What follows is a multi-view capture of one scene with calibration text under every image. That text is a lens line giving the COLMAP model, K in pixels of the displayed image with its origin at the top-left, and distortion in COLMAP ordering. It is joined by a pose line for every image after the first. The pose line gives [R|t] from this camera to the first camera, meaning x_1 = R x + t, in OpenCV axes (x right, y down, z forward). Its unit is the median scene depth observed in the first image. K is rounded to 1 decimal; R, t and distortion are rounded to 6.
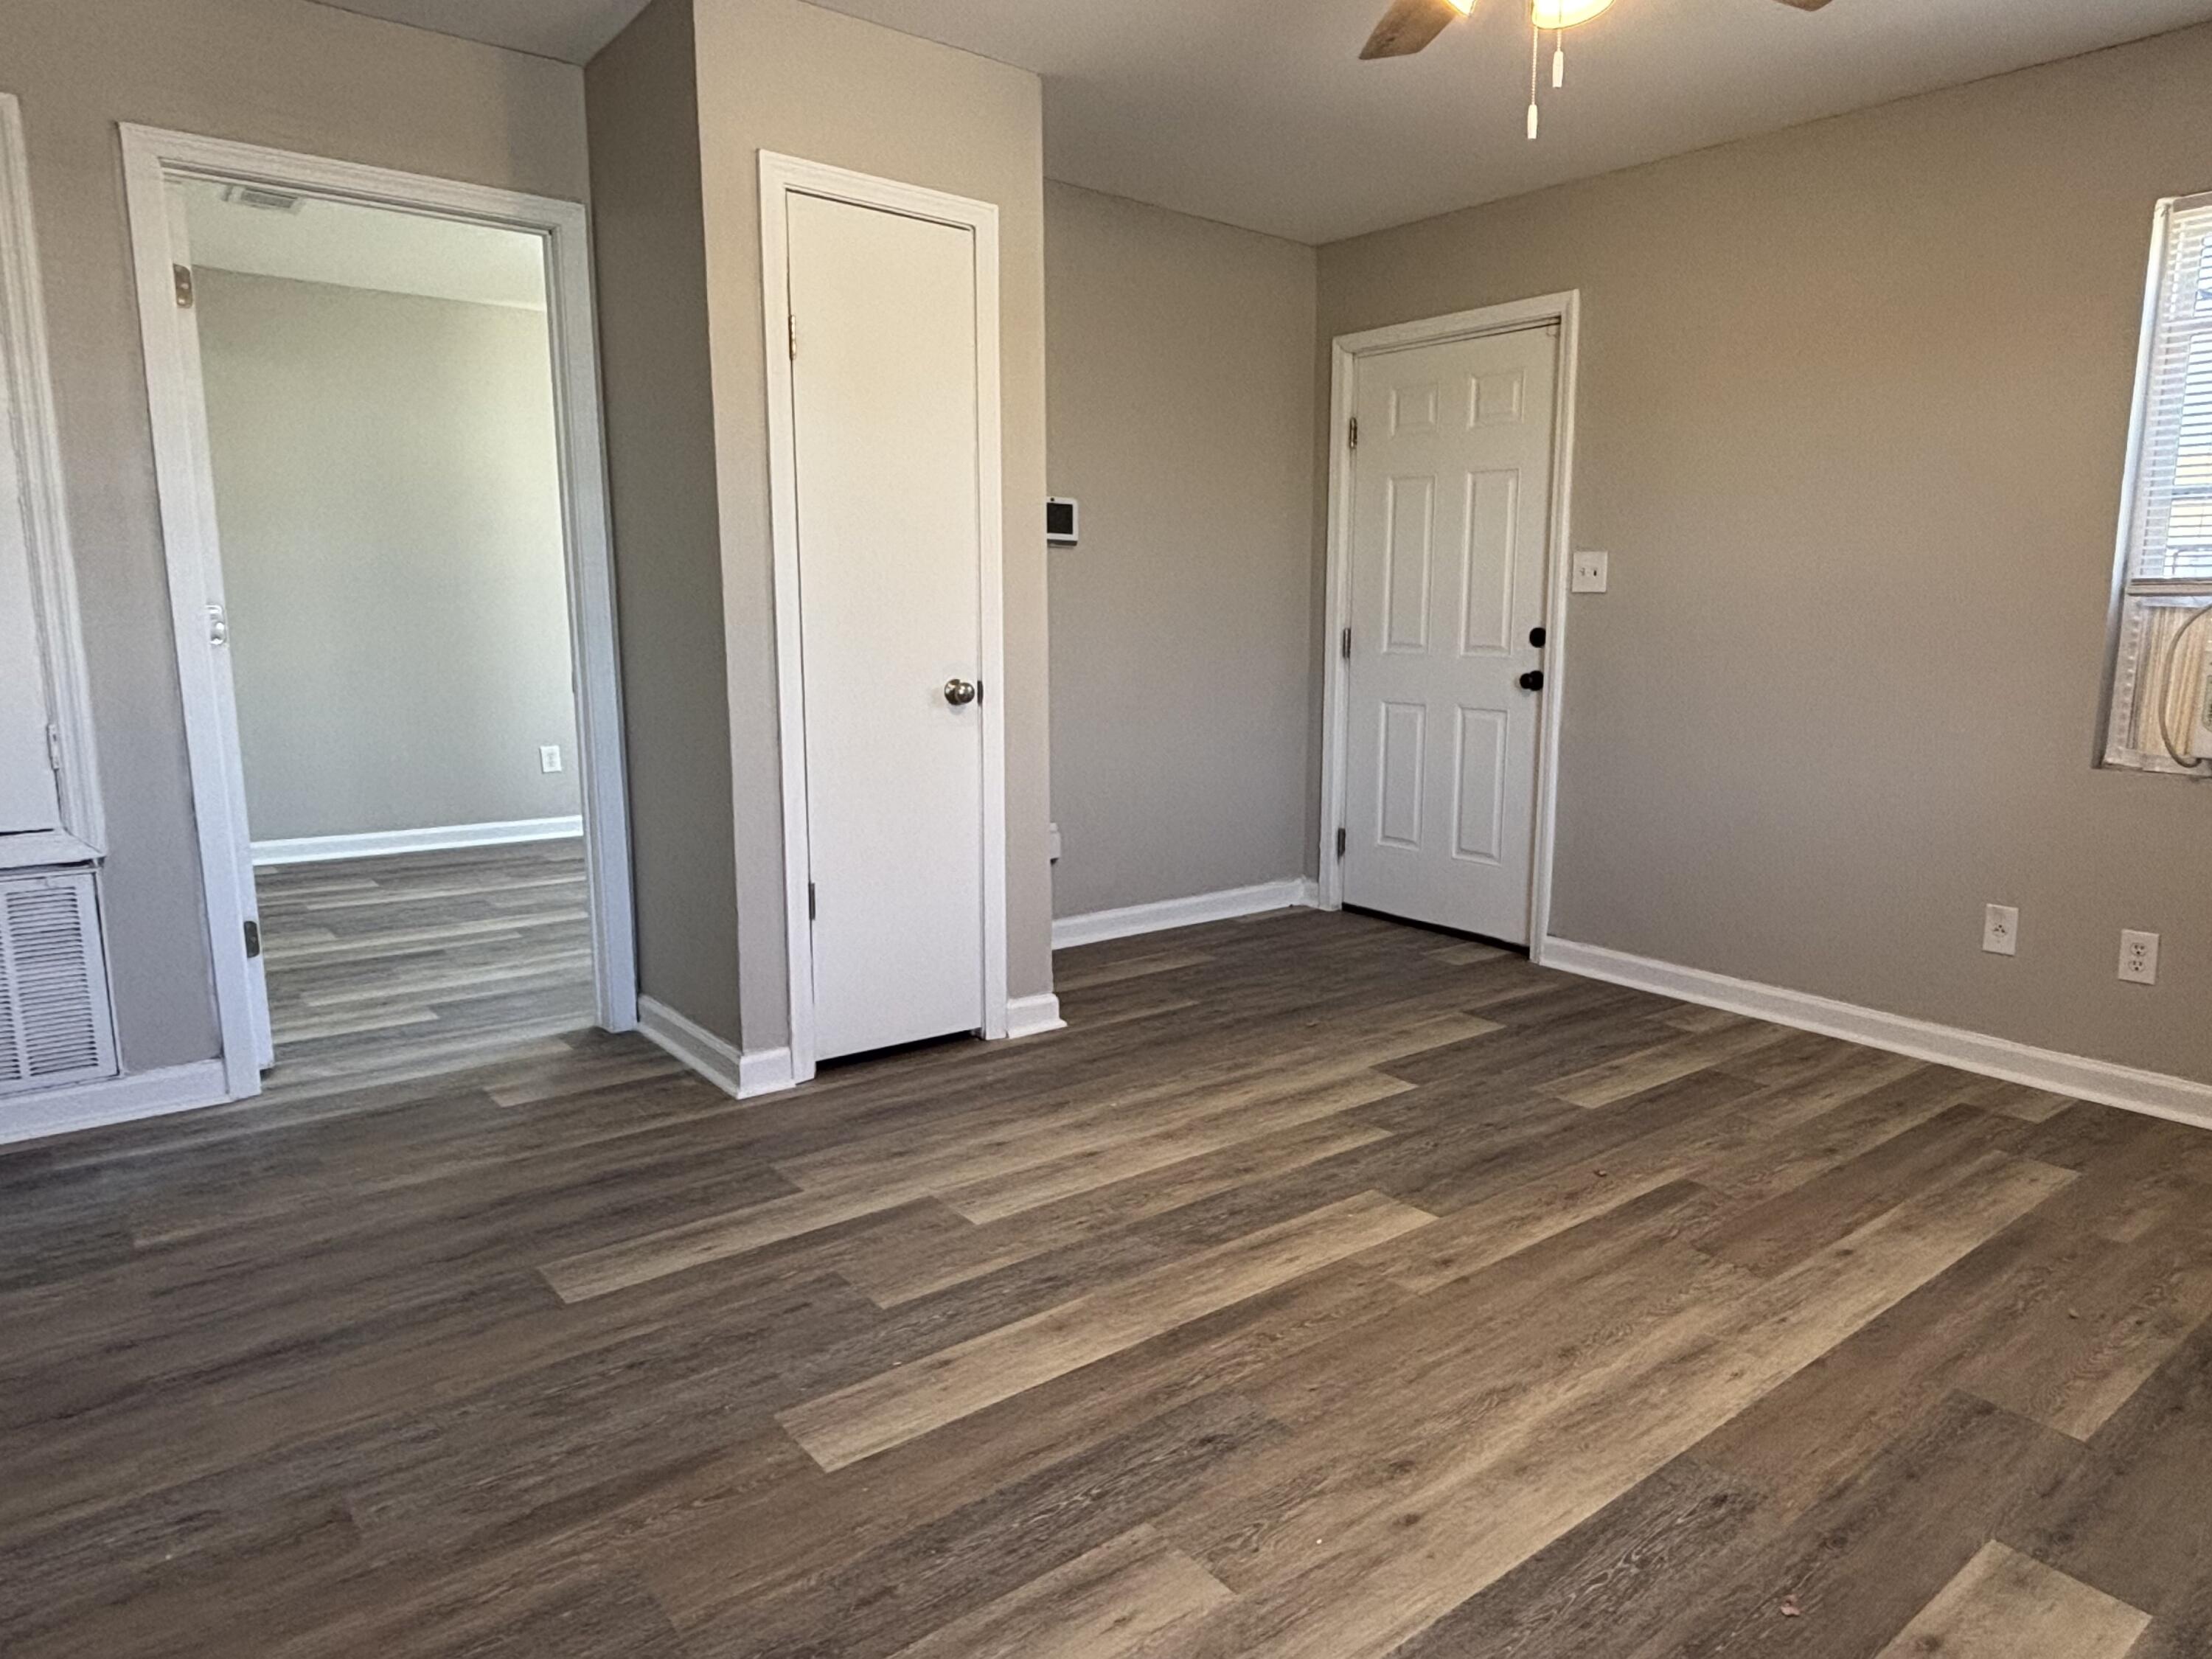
lens RADIAL K [[1417.9, 0, 1185.3], [0, 1417.9, 857.2], [0, 0, 1]] dist [0.026809, -0.025914]
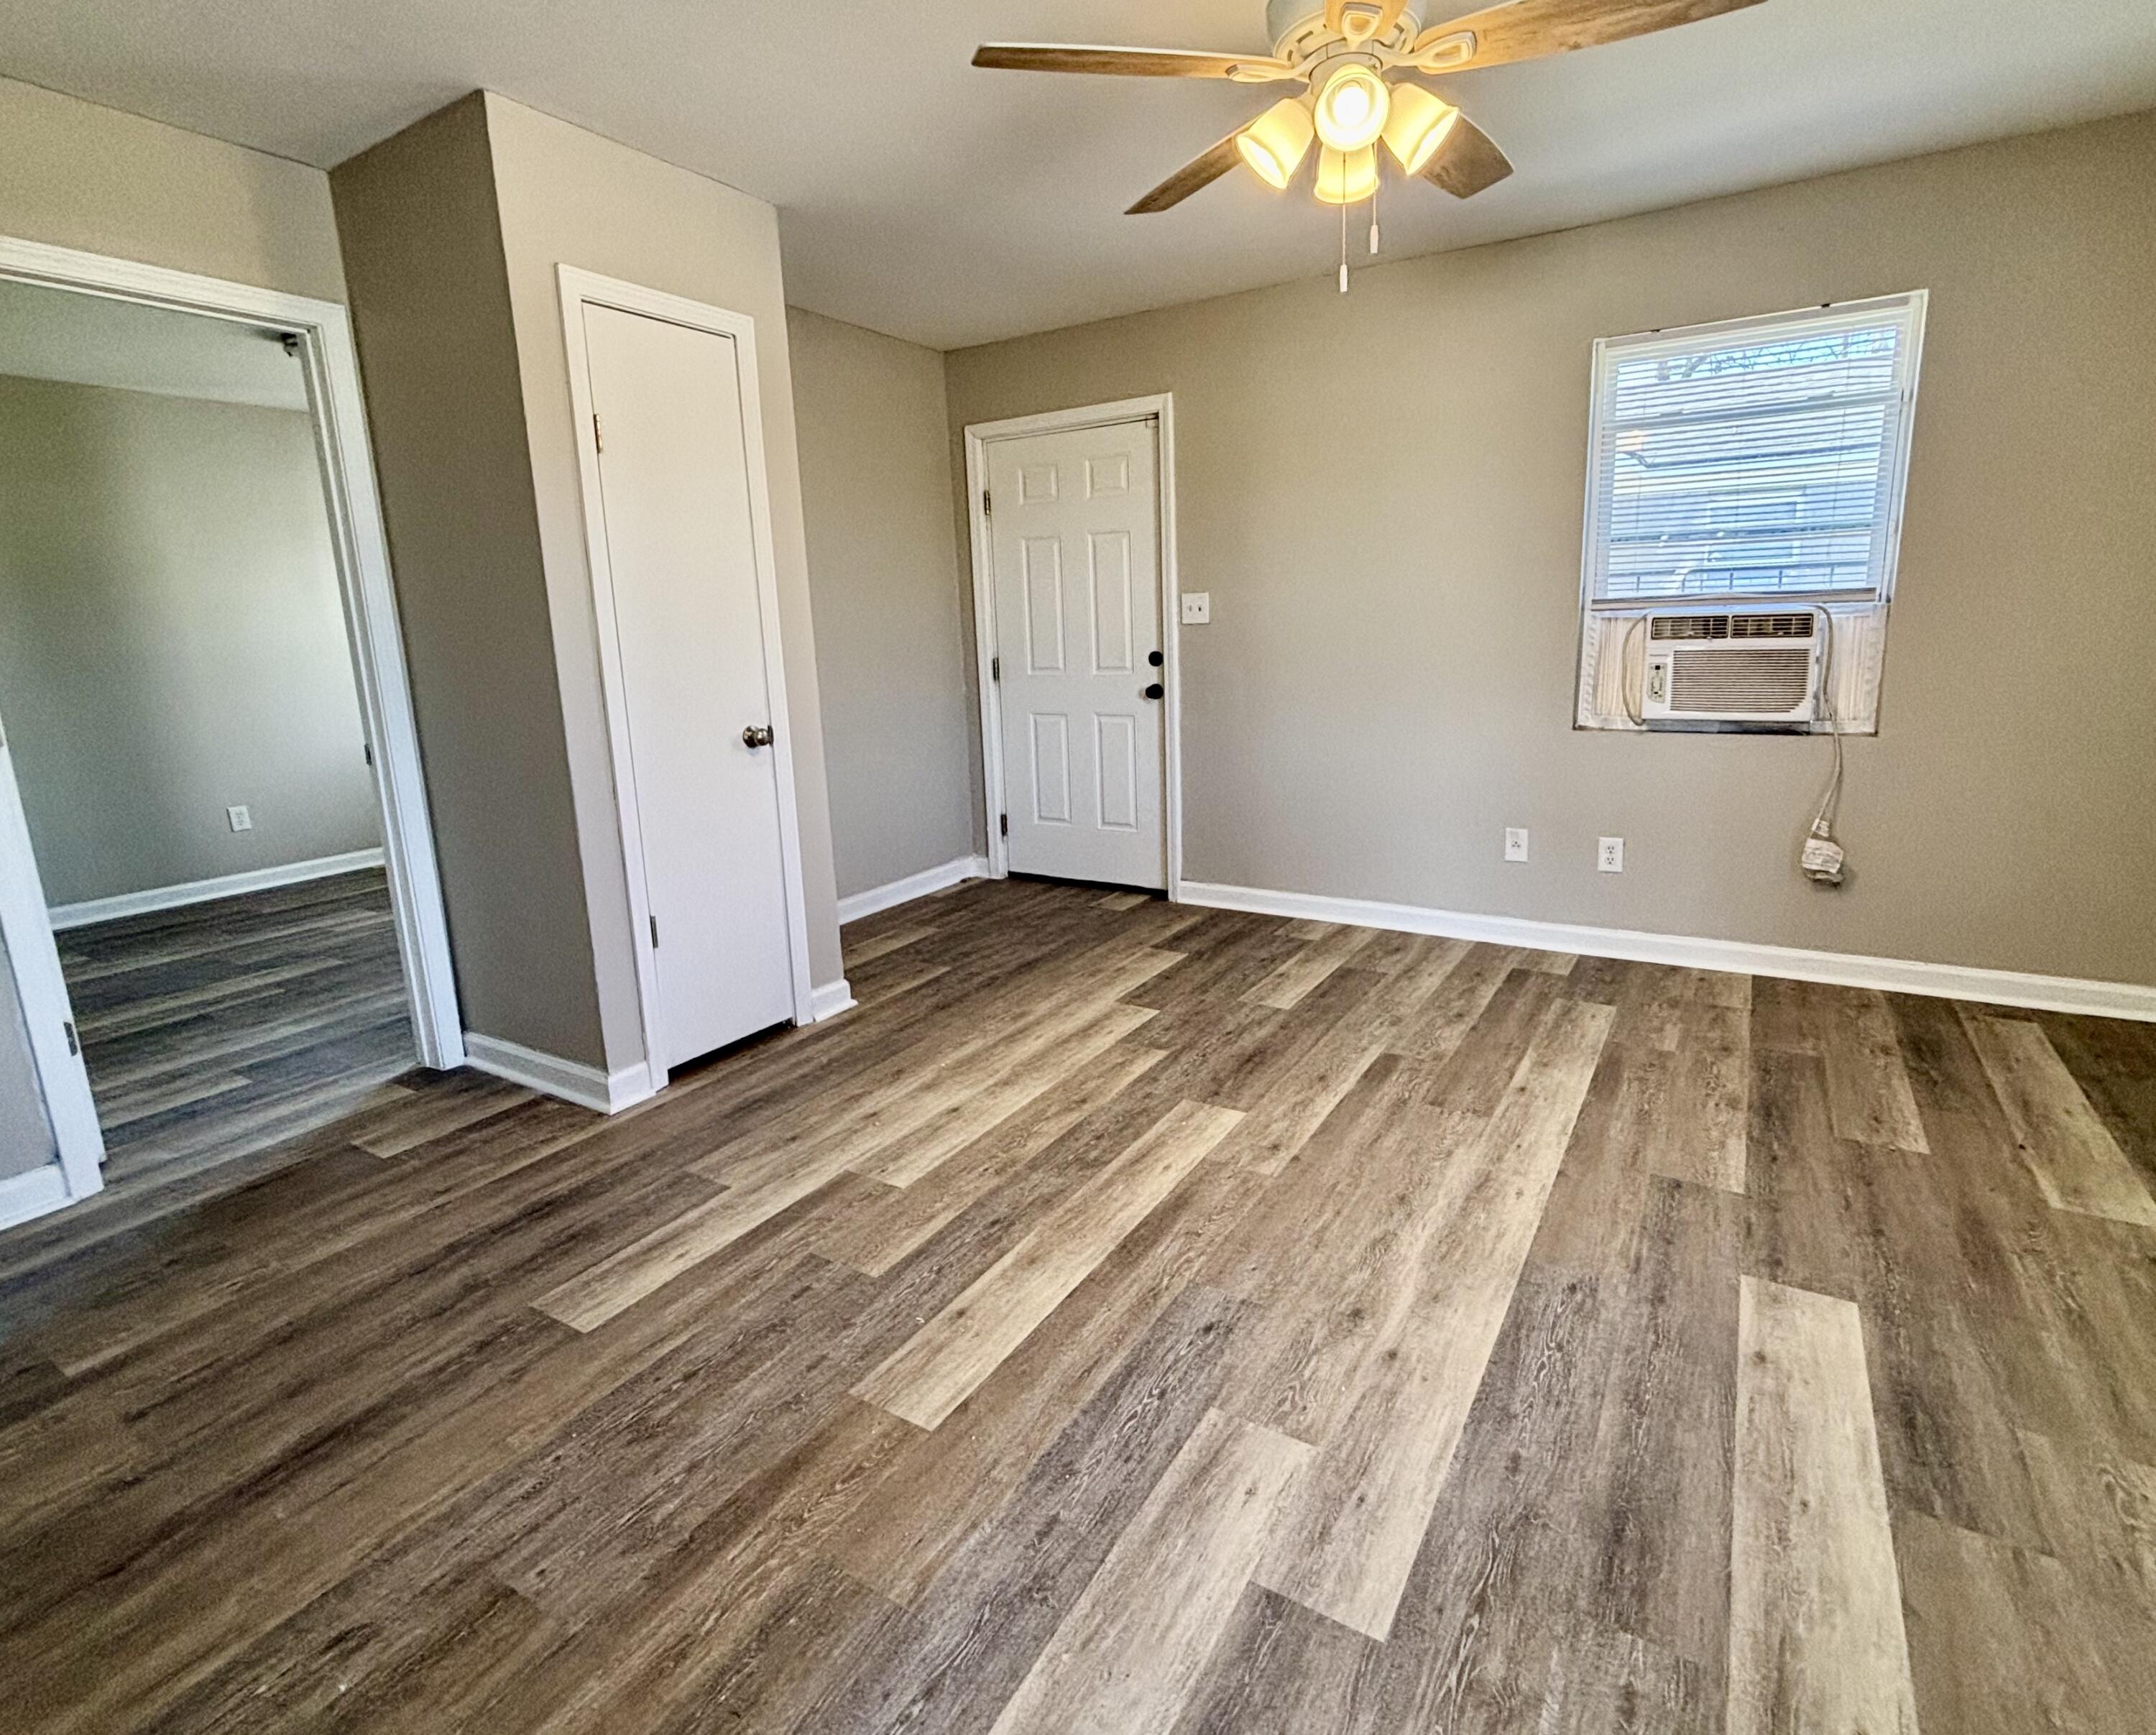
lens RADIAL K [[1095.5, 0, 1050.7], [0, 1095.5, 854.3], [0, 0, 1]] dist [0.006766, -0.001095]
pose [[0.953700, -0.108369, 0.280557, -0.206330], [0.099384, 0.993981, 0.046103, -0.040706], [-0.283864, -0.016086, 0.958730, 0.066169]]
